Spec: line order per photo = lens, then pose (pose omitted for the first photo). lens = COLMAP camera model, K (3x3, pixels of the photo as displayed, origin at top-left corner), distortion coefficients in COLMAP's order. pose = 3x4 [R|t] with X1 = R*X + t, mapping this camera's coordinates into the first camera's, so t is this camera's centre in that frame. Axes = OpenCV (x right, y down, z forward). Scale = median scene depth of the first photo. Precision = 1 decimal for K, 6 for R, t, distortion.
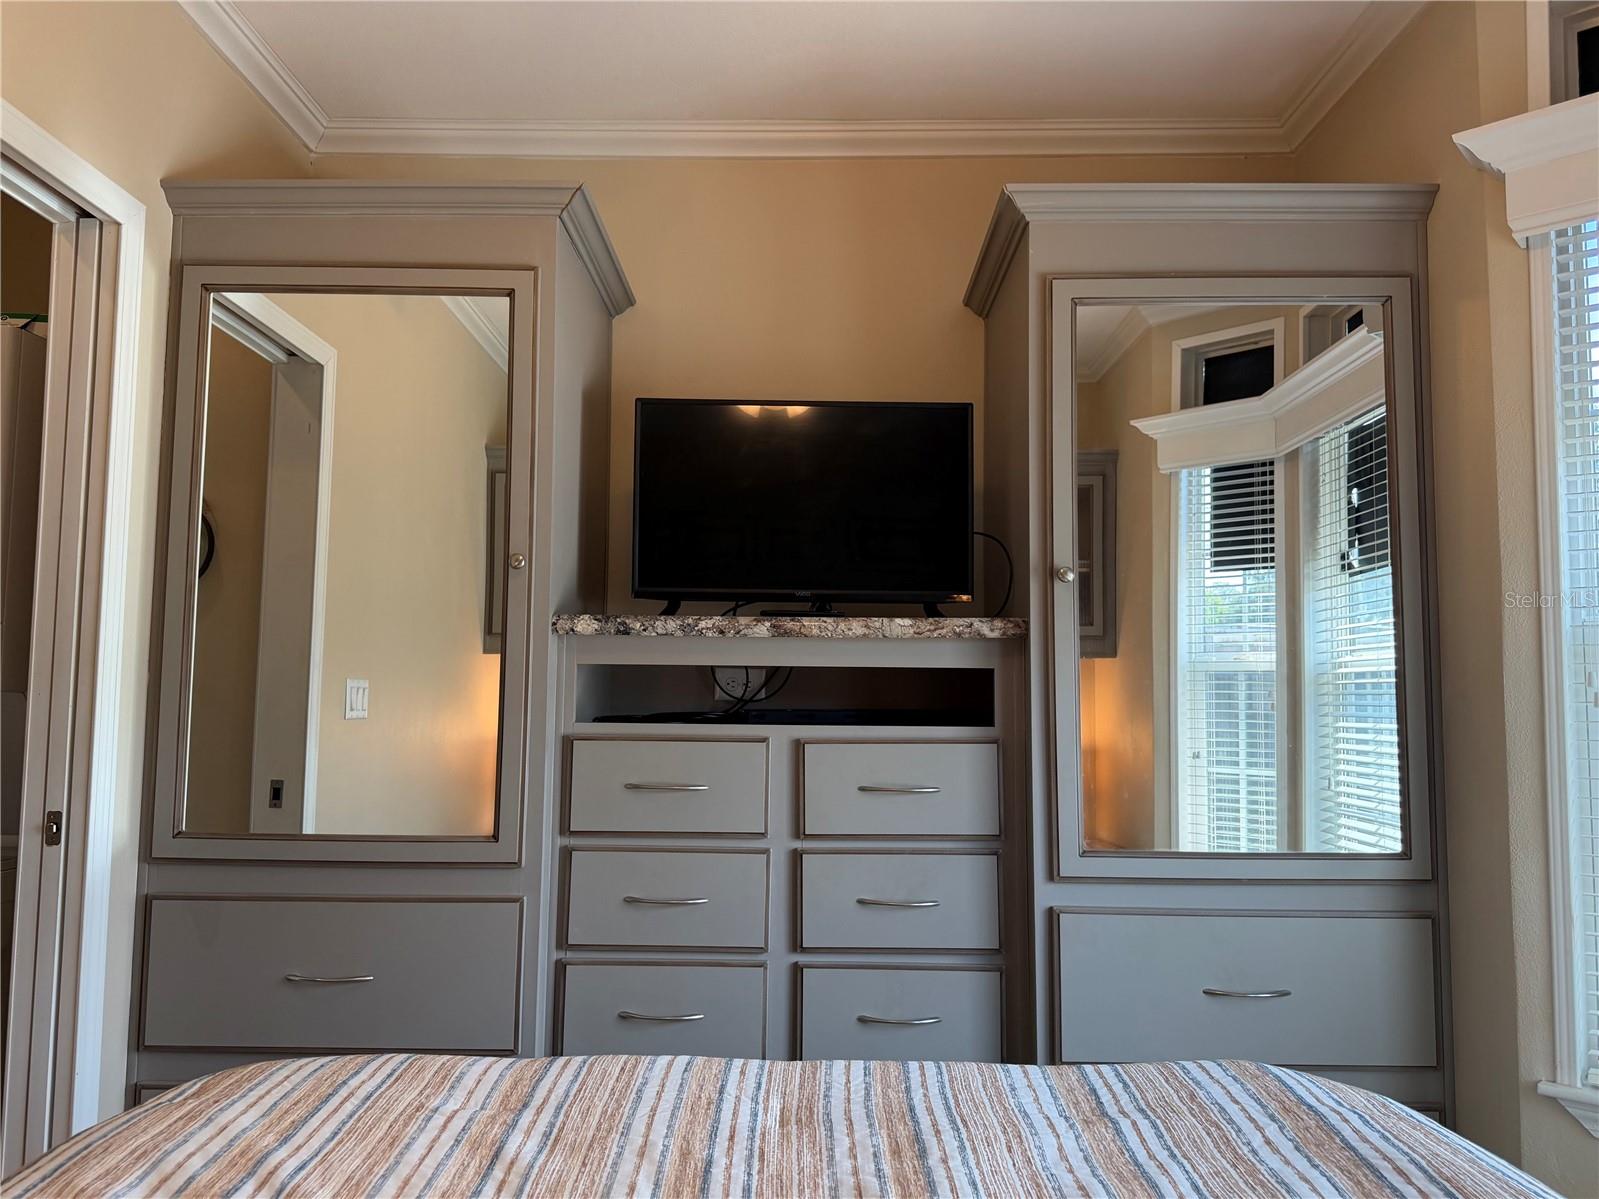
lens RADIAL K [[1204.6, 0, 772.2], [0, 1204.6, 600.7], [0, 0, 1]] dist [0.034009, -0.038384]
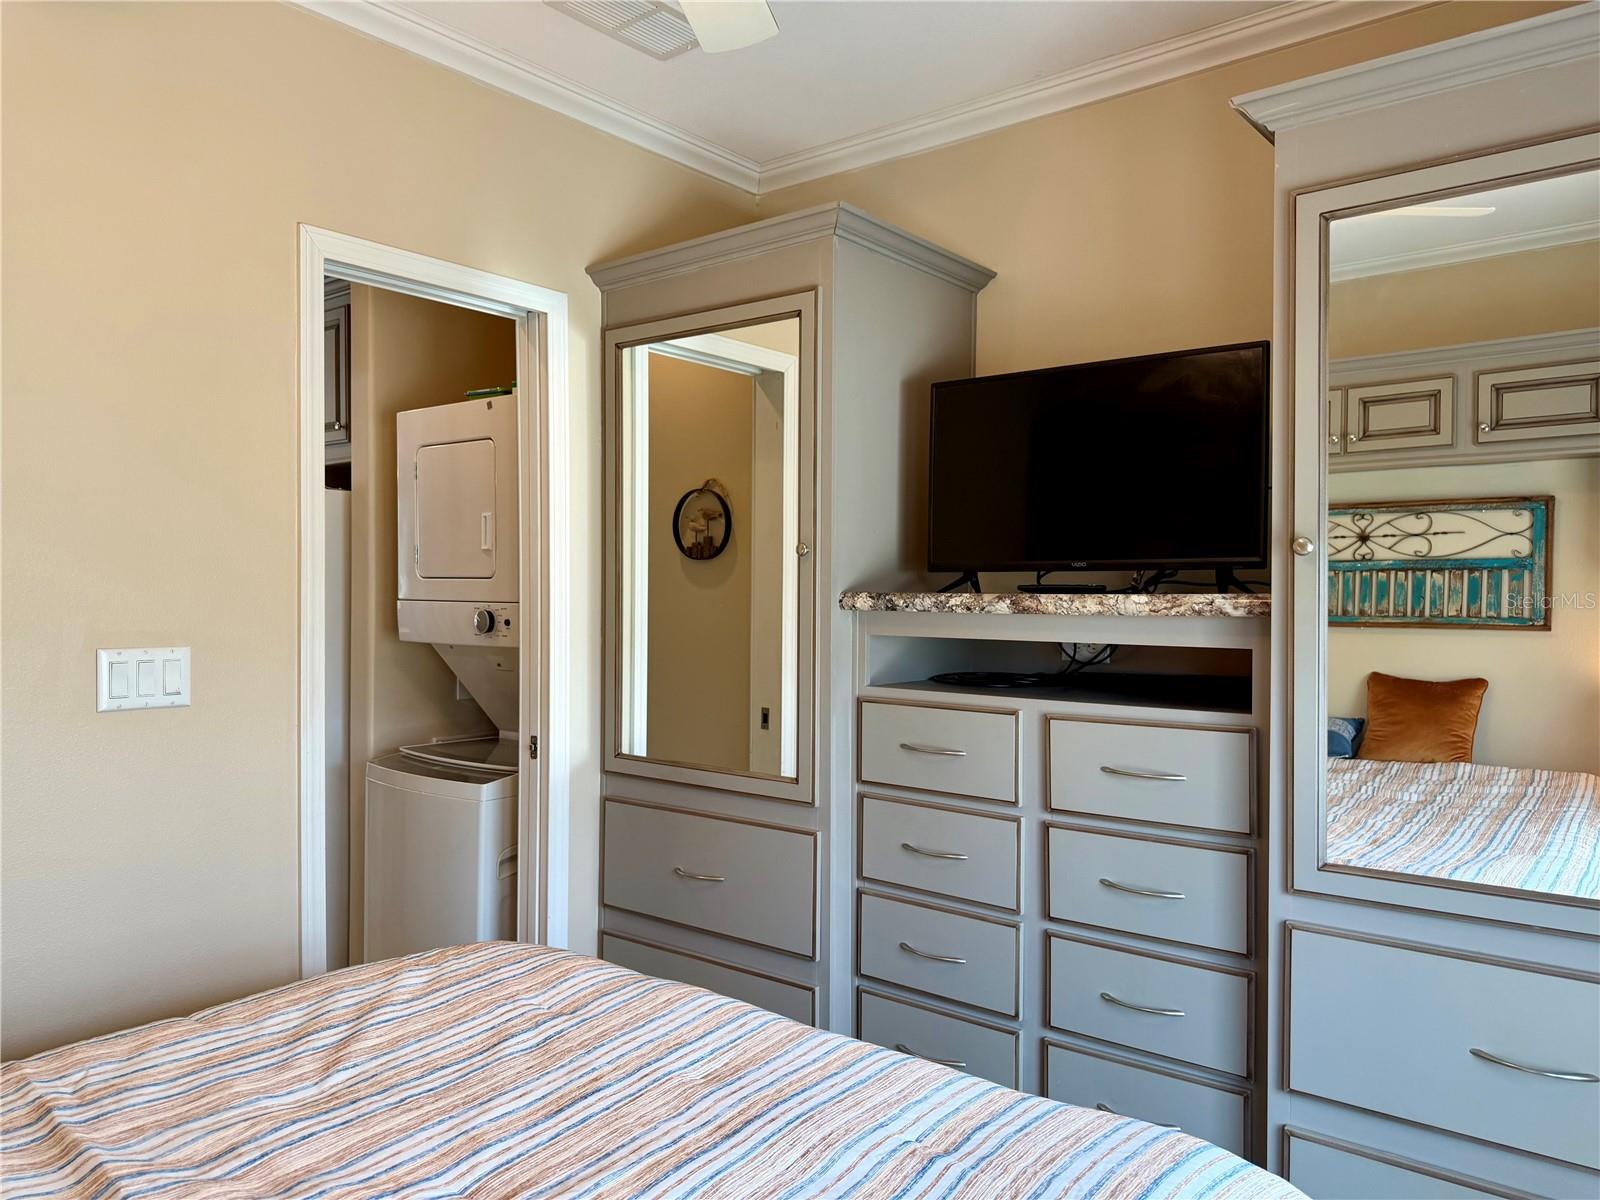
lens RADIAL K [[1132.5, 0, 797.5], [0, 1132.5, 591.7], [0, 0, 1]] dist [0.050545, -0.058139]
pose [[0.785975, -0.004709, -0.618241, 0.452514], [0.056592, 0.996321, 0.064356, -0.061063], [0.615663, -0.085570, 0.783350, 0.134308]]
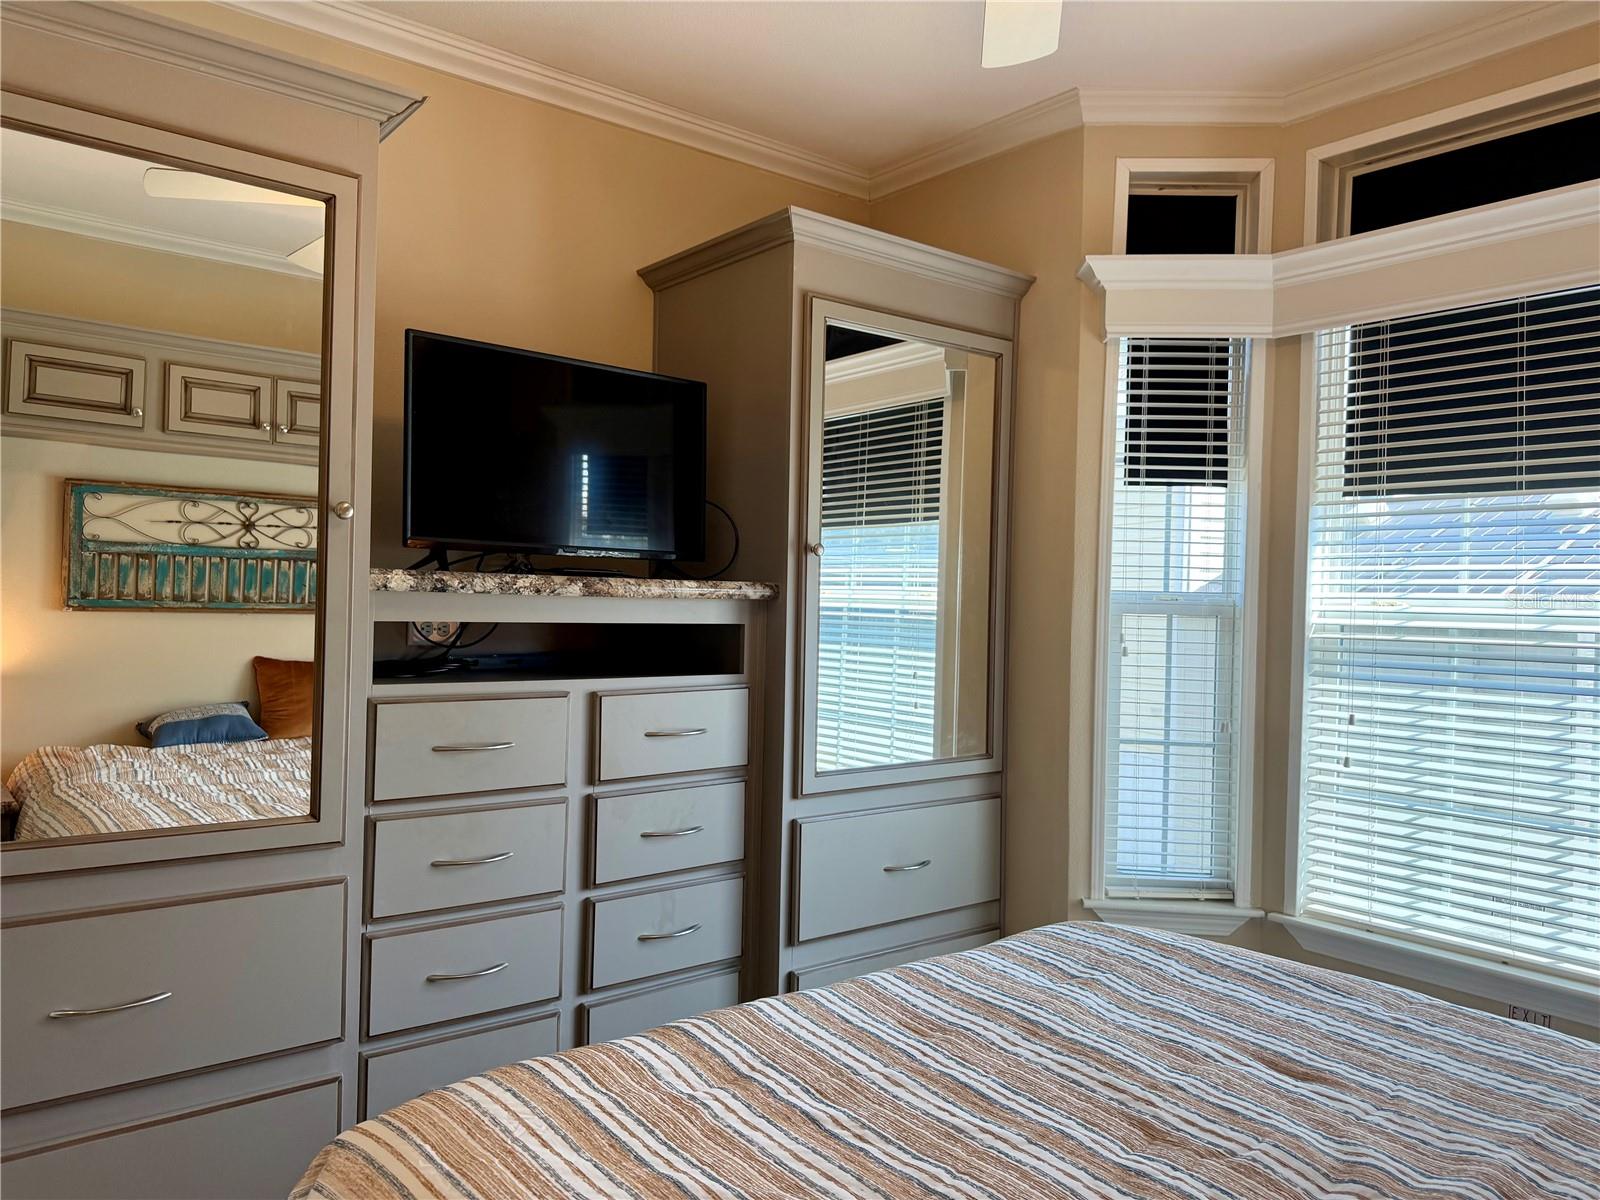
lens RADIAL K [[1132.5, 0, 810.8], [0, 1132.5, 598.1], [0, 0, 1]] dist [0.050545, -0.058139]
pose [[0.776408, 0.011031, 0.630135, -0.464714], [-0.068700, 0.995370, 0.067222, -0.047856], [-0.626476, -0.095482, 0.773571, 0.118385]]
